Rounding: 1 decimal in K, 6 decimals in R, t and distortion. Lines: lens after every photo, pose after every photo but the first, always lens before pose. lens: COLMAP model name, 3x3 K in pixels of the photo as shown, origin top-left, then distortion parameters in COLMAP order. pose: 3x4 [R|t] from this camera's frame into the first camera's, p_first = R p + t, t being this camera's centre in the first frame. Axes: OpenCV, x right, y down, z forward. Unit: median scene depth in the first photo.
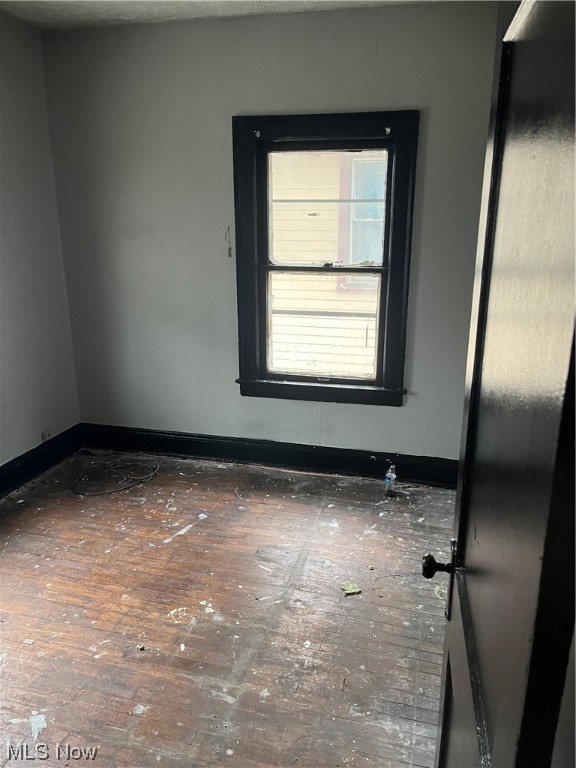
lens RADIAL K [[575.4, 0, 285.8], [0, 575.4, 382.6], [0, 0, 1]] dist [-0.000618, -0.064007]
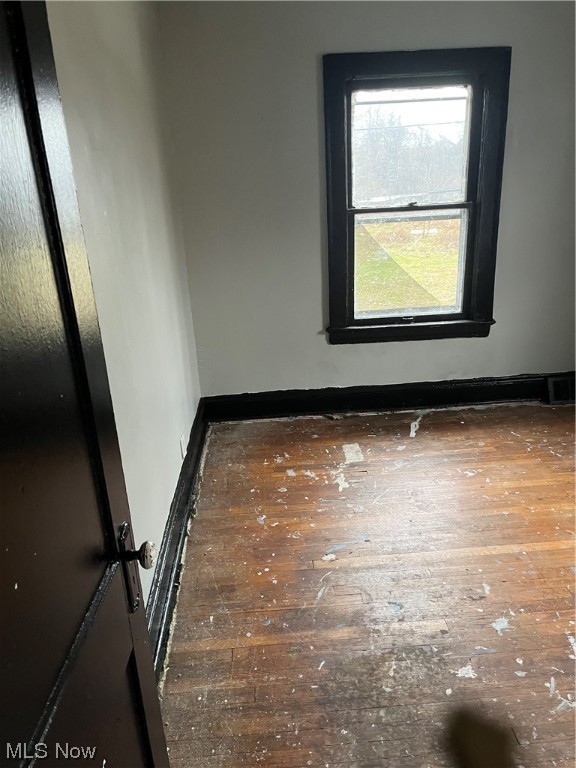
lens RADIAL K [[575.4, 0, 285.8], [0, 575.4, 382.6], [0, 0, 1]] dist [-0.000618, -0.064007]
pose [[0.969468, -0.139721, 0.201517, -0.386415], [0.121325, 0.987464, 0.100973, -0.024752], [-0.213099, -0.073441, 0.974267, 0.043294]]
